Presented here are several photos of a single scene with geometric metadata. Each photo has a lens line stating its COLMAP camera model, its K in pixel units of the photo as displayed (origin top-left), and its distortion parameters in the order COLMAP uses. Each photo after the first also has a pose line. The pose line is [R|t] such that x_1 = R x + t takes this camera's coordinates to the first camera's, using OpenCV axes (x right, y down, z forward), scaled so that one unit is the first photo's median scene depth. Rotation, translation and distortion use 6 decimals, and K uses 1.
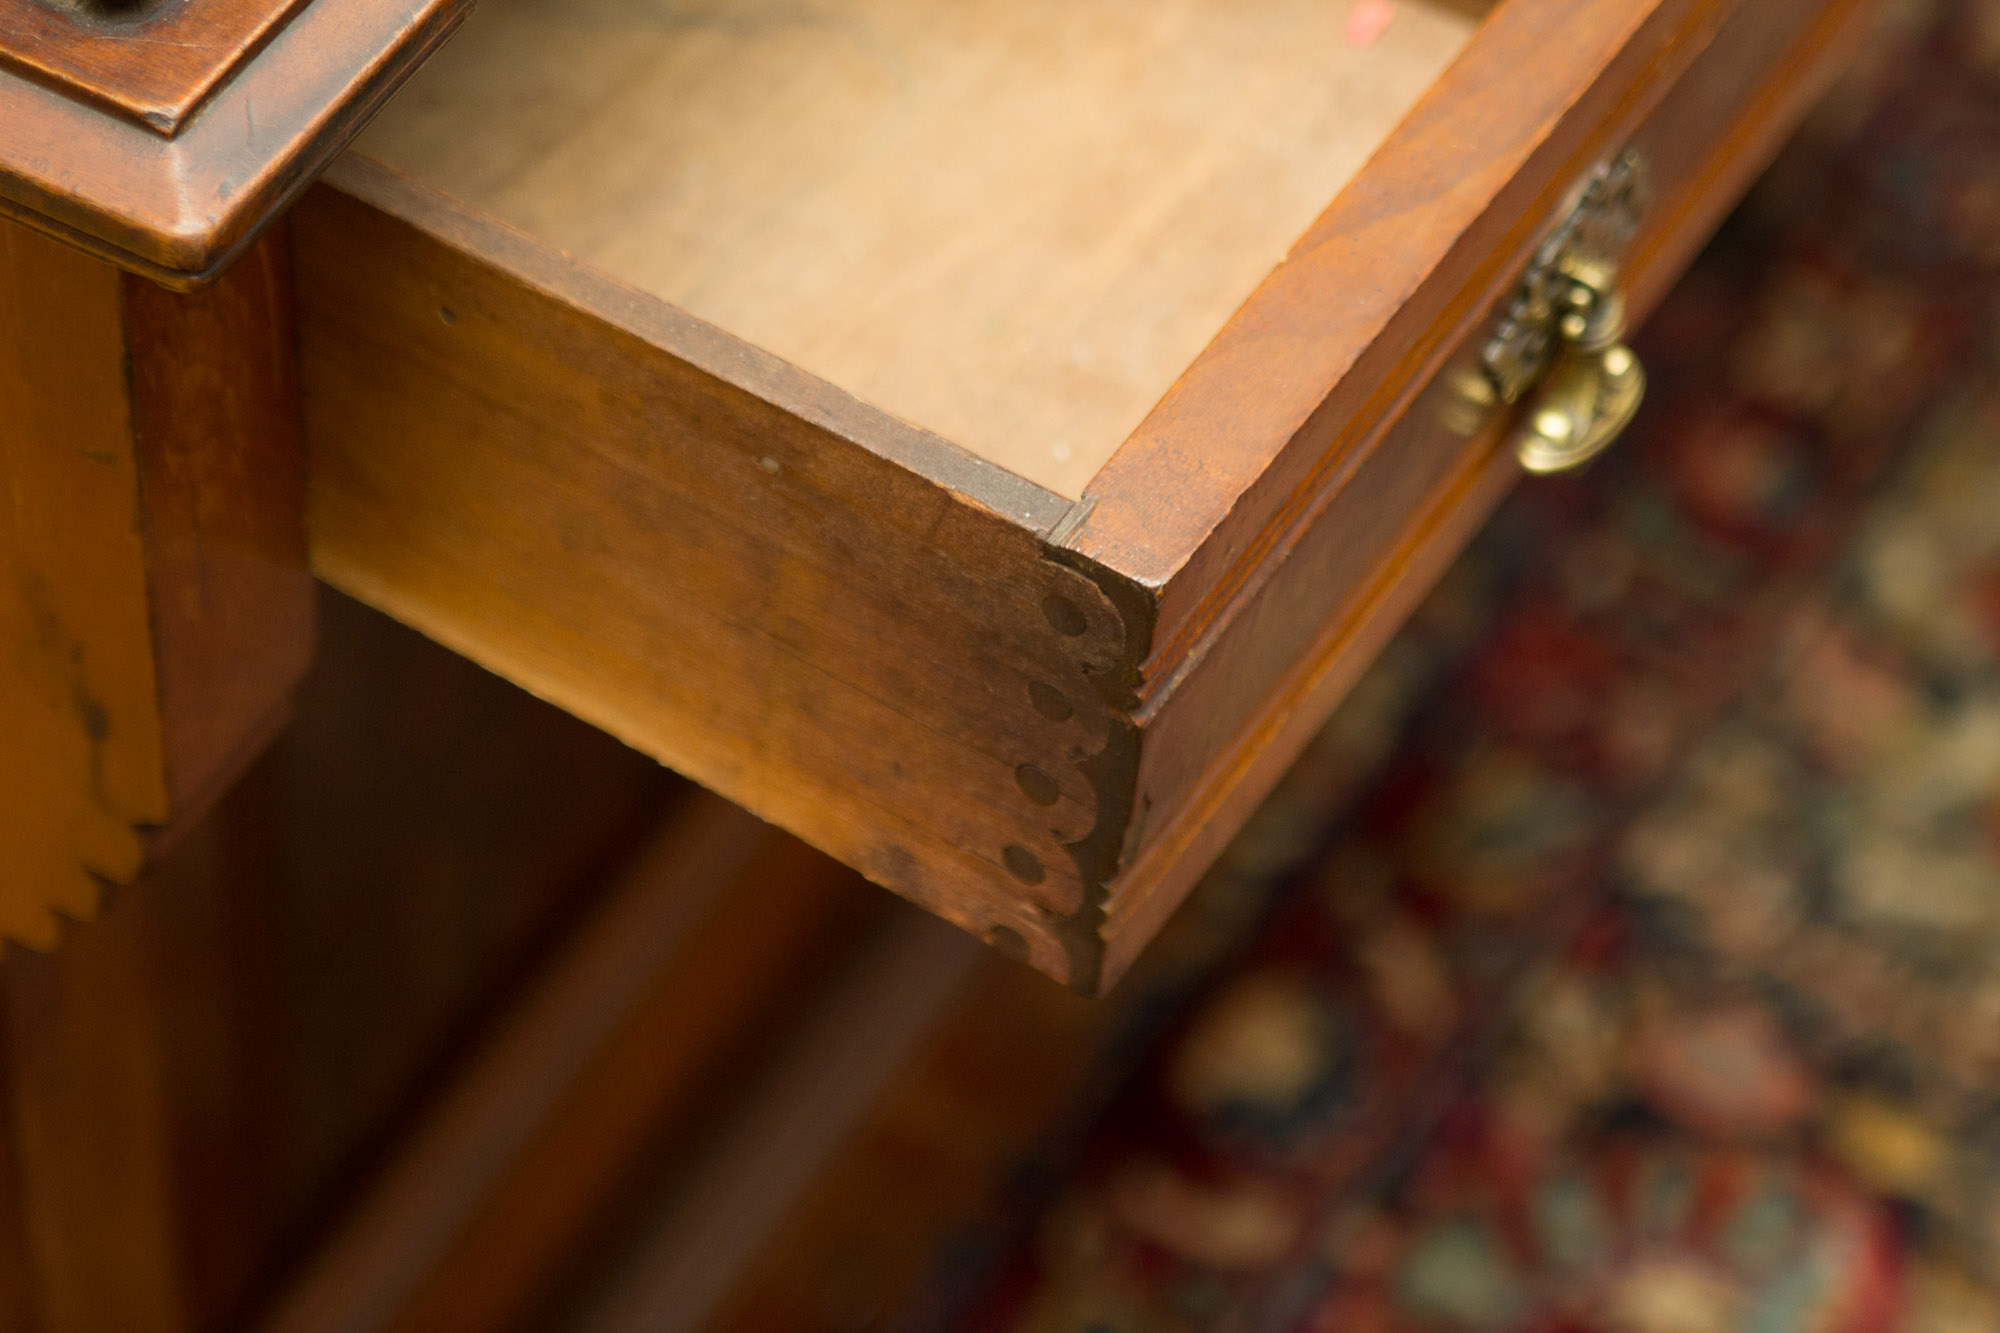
lens RADIAL K [[6154.3, 0, 1000.0], [0, 6154.3, 666.5], [0, 0, 1]] dist [0.100851, 0.895459]
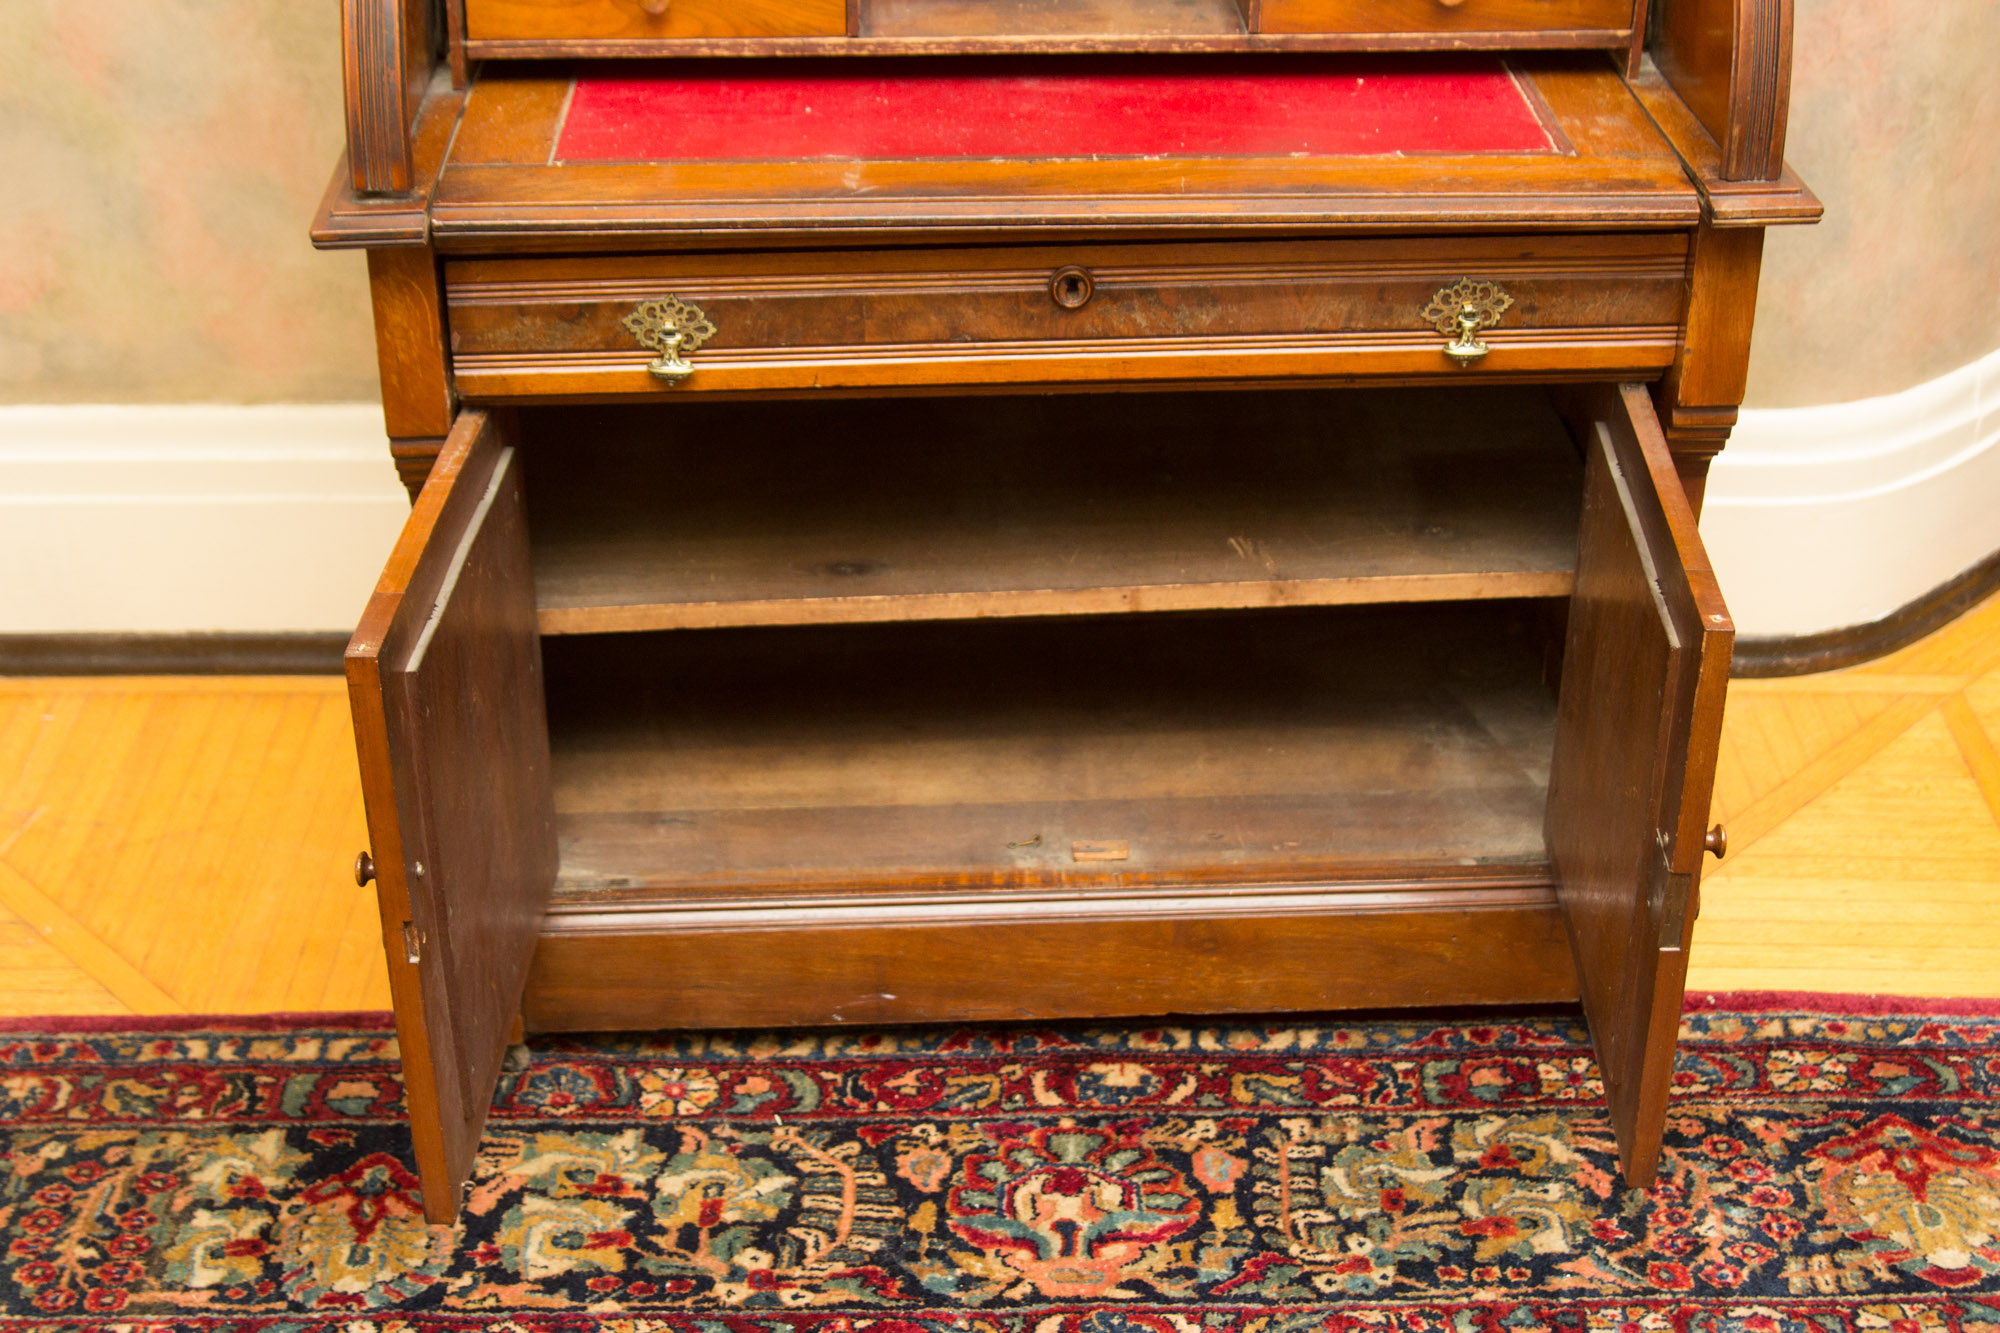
lens RADIAL K [[2846.6, 0, 1000.0], [0, 2846.6, 666.5], [0, 0, 1]] dist [-0.070614, 0.024049]
pose [[0.525089, 0.391115, -0.755851, 1.655561], [-0.591585, 0.806219, 0.006204, -0.113689], [0.611807, 0.443893, 0.654714, 0.070398]]
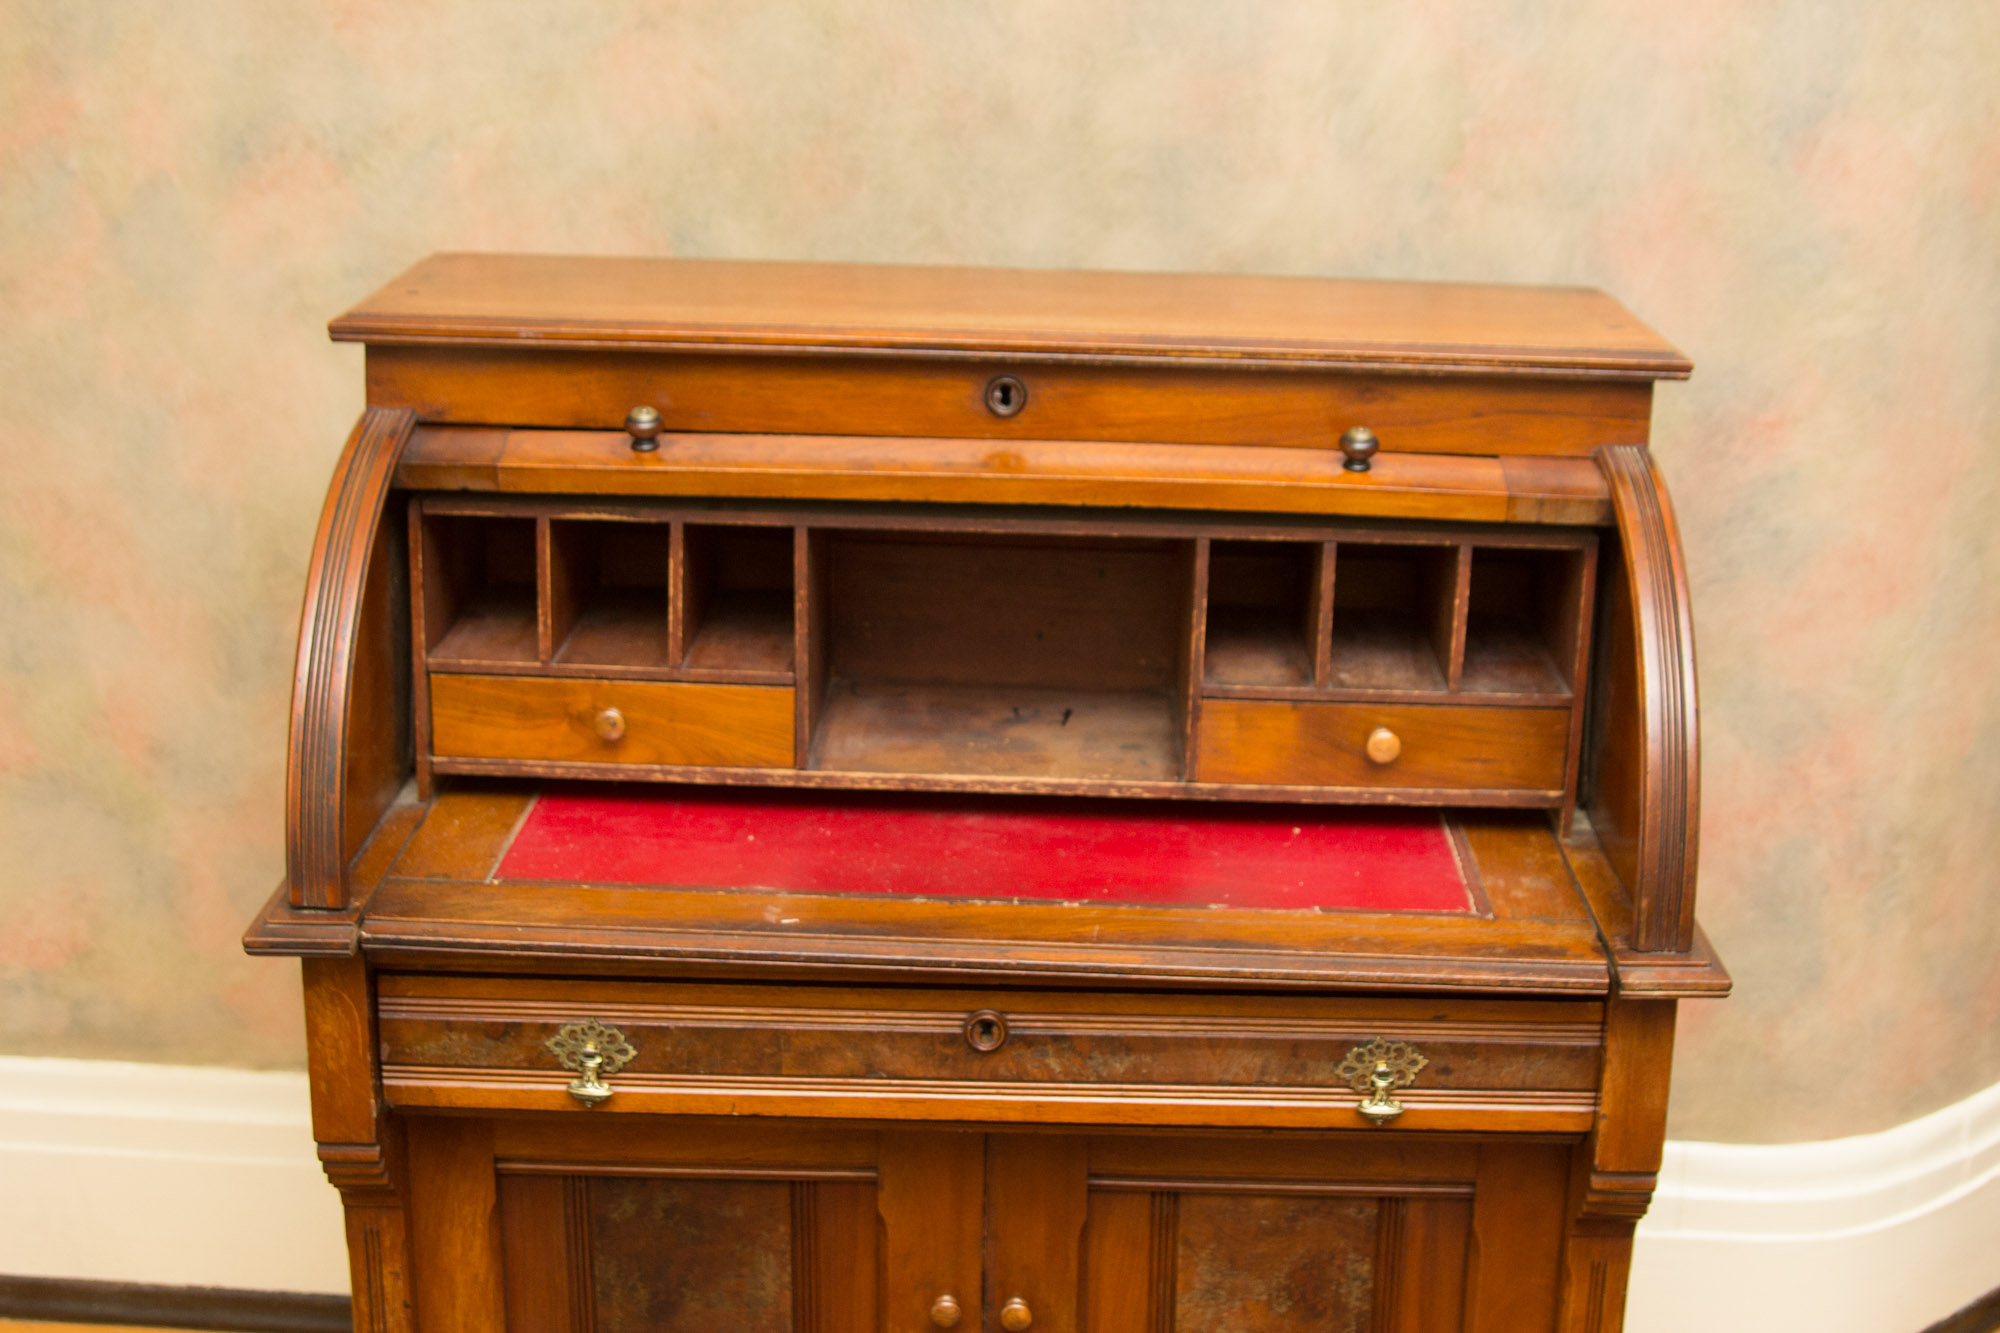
lens RADIAL K [[2700.5, 0, 998.8], [0, 2700.5, 686.3], [0, 0, 1]] dist [-0.101195, 0.040656]
pose [[0.472033, 0.233803, -0.850012, 1.639775], [-0.630411, 0.763520, -0.140071, -0.267343], [0.616252, 0.601975, 0.507799, 0.178875]]
